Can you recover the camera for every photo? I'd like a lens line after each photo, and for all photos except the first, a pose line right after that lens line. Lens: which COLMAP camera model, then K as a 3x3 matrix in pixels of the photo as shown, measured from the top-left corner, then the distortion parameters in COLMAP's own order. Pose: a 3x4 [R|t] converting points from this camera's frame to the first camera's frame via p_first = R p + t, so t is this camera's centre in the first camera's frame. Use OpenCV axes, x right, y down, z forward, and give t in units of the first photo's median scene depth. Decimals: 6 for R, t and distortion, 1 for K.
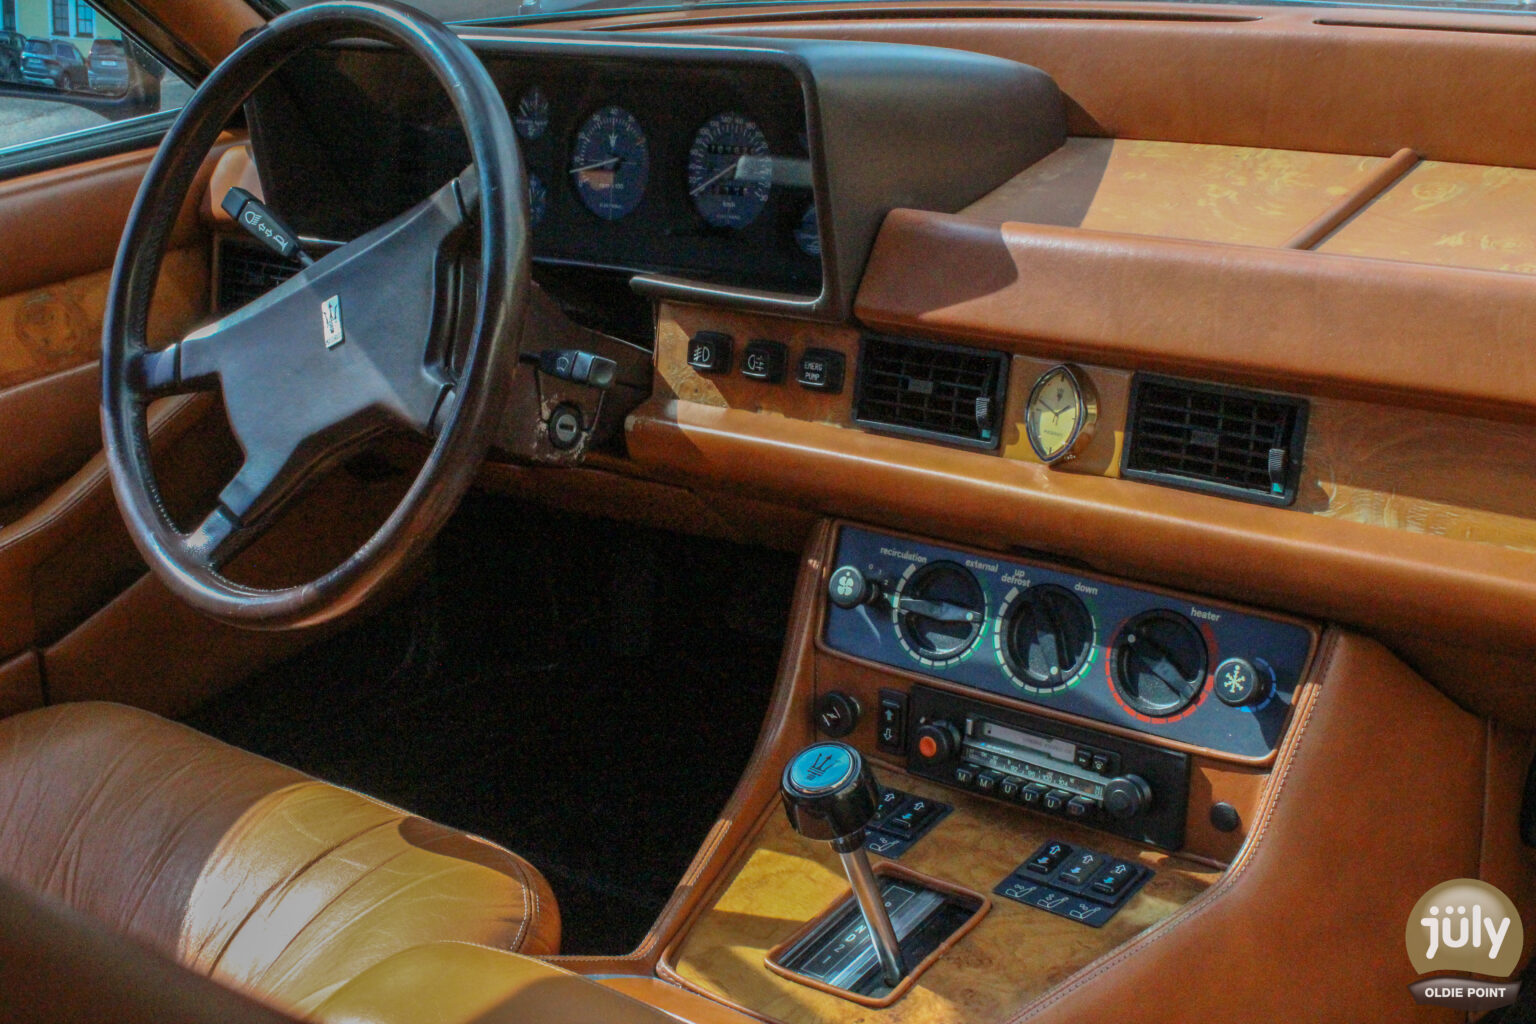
lens RADIAL K [[2275.4, 0, 781.3], [0, 2275.4, 512.9], [0, 0, 1]] dist [-0.054965, 0.000000]
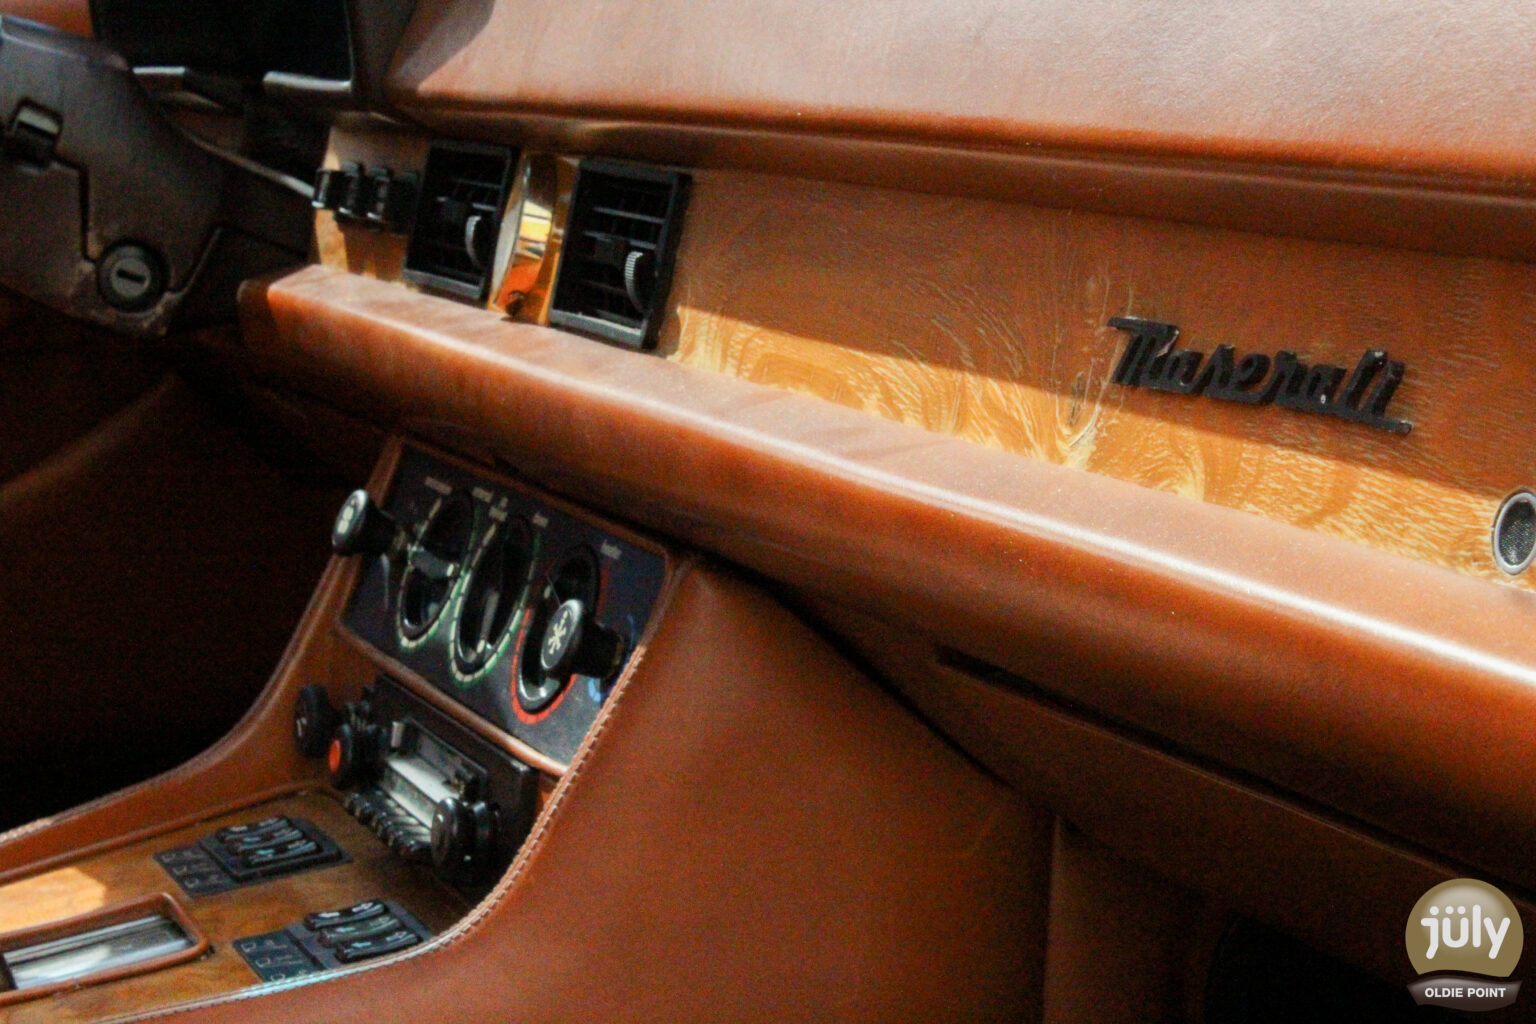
lens RADIAL K [[3647.1, 0, 757.7], [0, 3647.1, 506.0], [0, 0, 1]] dist [0.081545, 0.000000]
pose [[0.868626, 0.104045, -0.484420, 0.649226], [-0.180248, 0.977068, -0.113351, 0.128215], [0.461518, 0.185775, 0.867461, 0.158281]]
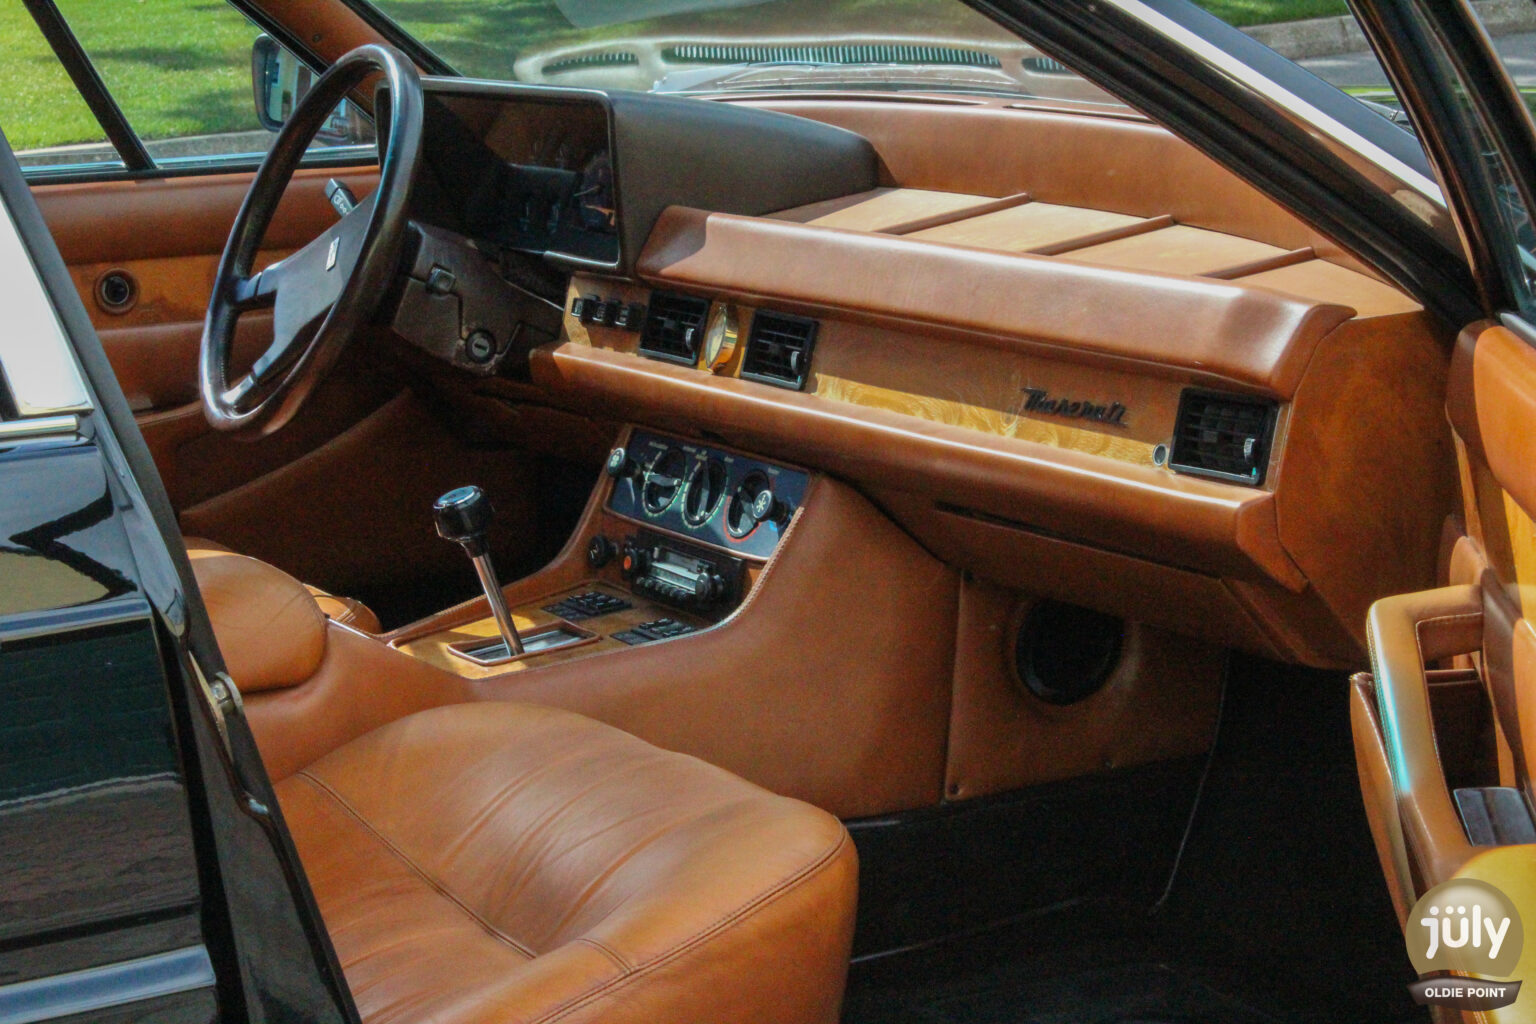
lens RADIAL K [[3647.1, 0, 771.5], [0, 3647.1, 515.9], [0, 0, 1]] dist [0.081545, 0.000000]
pose [[0.927114, 0.107303, -0.359090, 0.981246], [-0.162801, 0.978323, -0.127986, 0.355840], [0.337573, 0.177118, 0.924486, -1.129310]]
